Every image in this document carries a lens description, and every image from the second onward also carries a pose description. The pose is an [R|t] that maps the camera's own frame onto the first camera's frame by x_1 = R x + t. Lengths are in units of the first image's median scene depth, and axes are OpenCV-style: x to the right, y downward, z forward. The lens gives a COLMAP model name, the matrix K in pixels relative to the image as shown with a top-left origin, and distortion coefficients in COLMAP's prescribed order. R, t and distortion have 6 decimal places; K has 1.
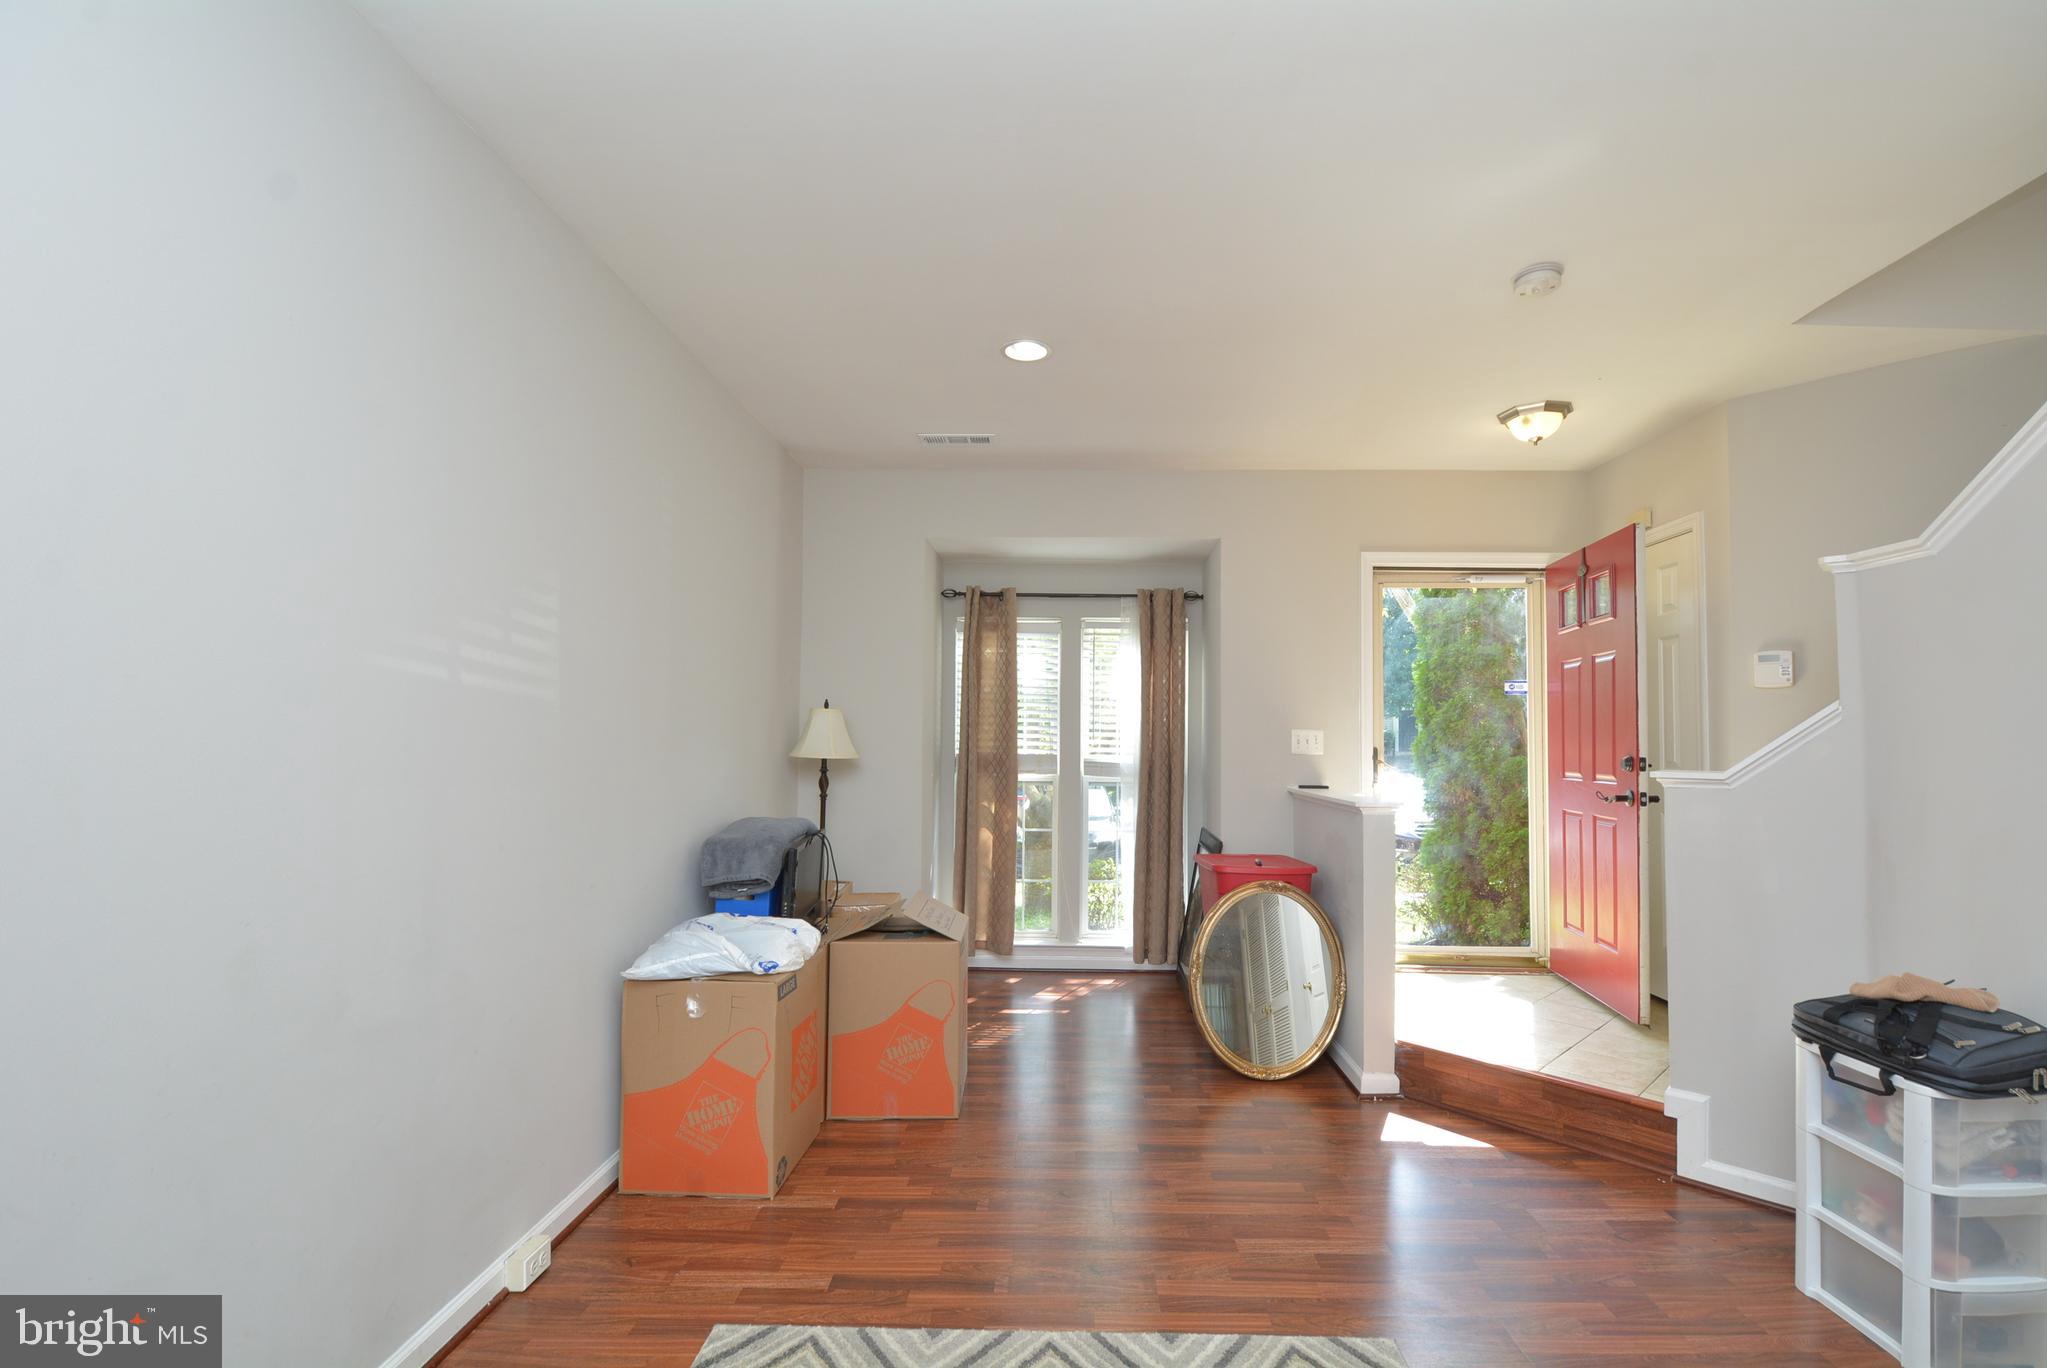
lens RADIAL K [[895.6, 0, 1049.4], [0, 895.6, 711.4], [0, 0, 1]] dist [0.018287, -0.024694]
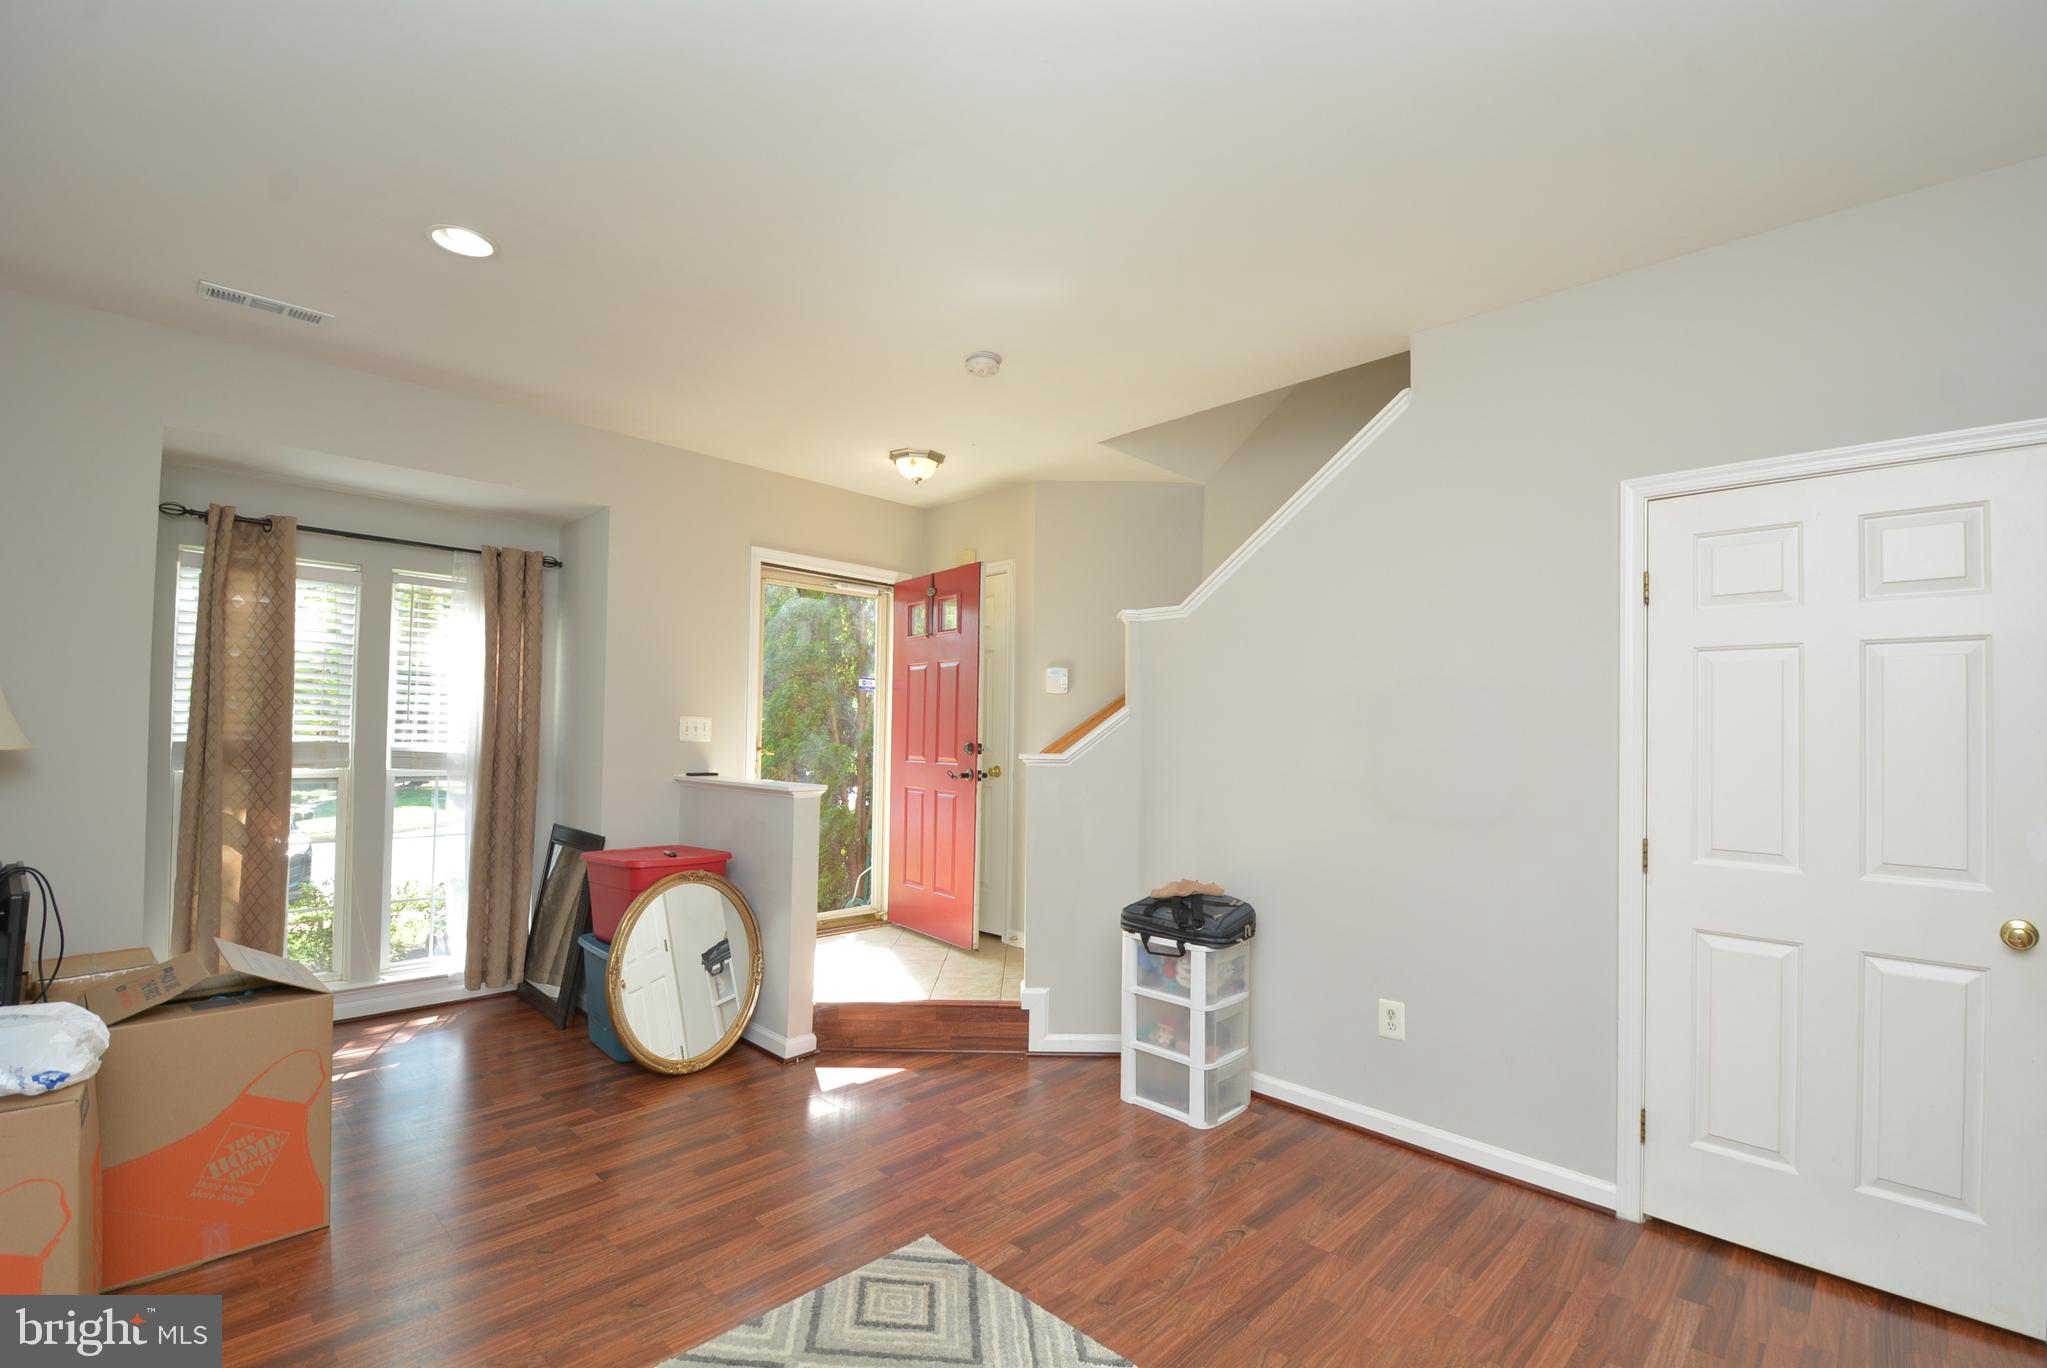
lens RADIAL K [[895.6, 0, 1049.4], [0, 895.6, 711.4], [0, 0, 1]] dist [0.018287, -0.024694]
pose [[0.677410, 0.021732, 0.735285, -0.219261], [-0.034272, 0.999410, 0.002035, -0.001100], [-0.734807, -0.026579, 0.677755, 0.051232]]
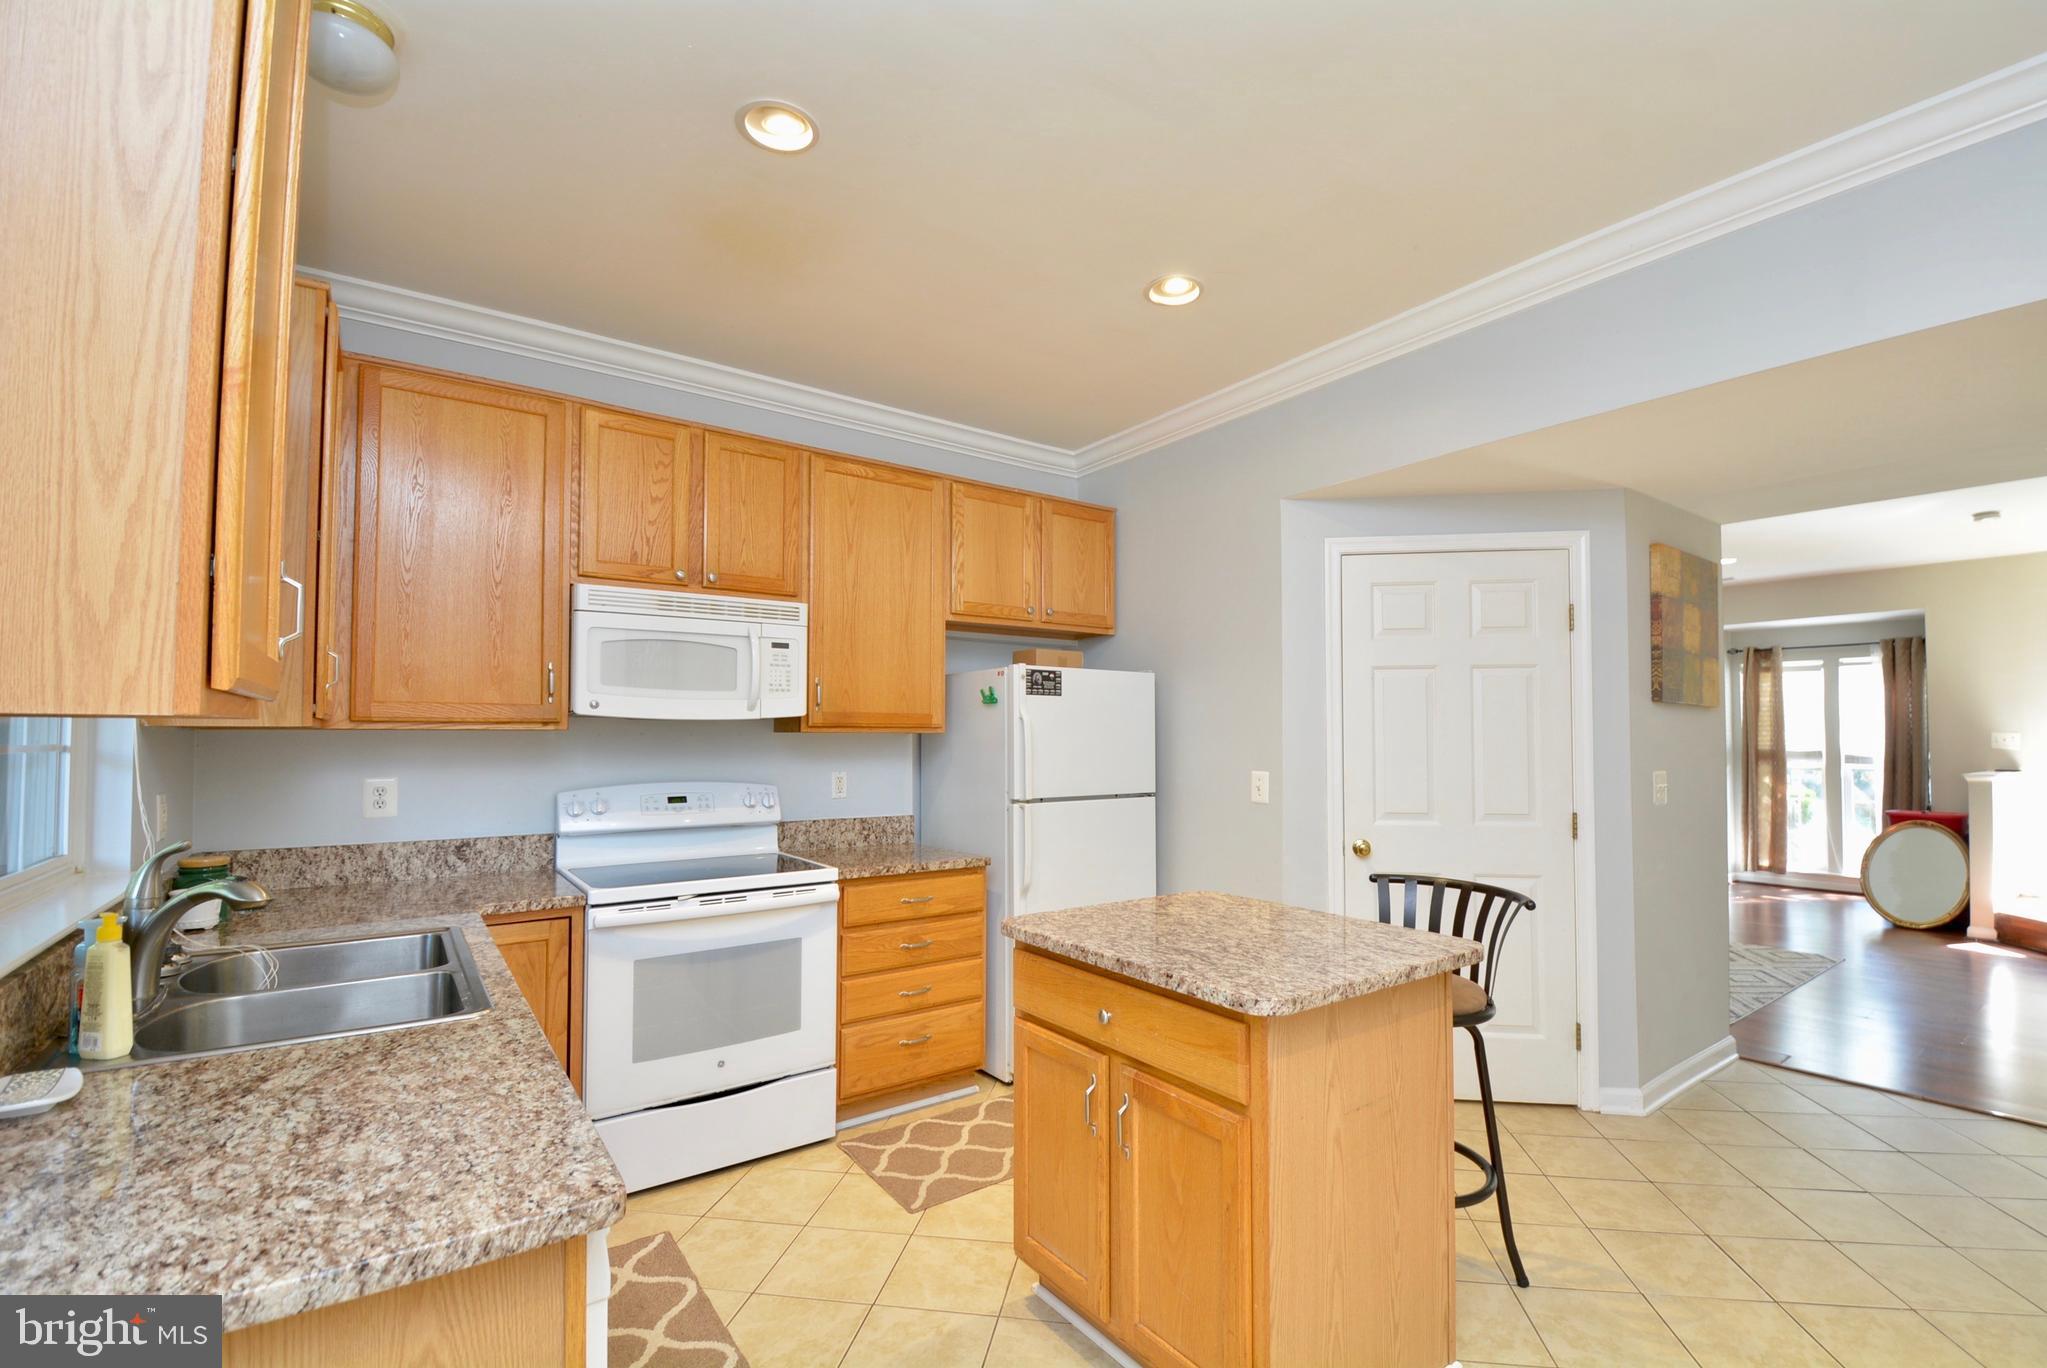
lens RADIAL K [[895.6, 0, 1049.4], [0, 895.6, 711.4], [0, 0, 1]] dist [0.018287, -0.024694]
pose [[0.615436, -0.031144, -0.787571, 0.581389], [0.027663, 0.999457, -0.017906, -0.039222], [0.787701, -0.010766, 0.615964, -1.418193]]
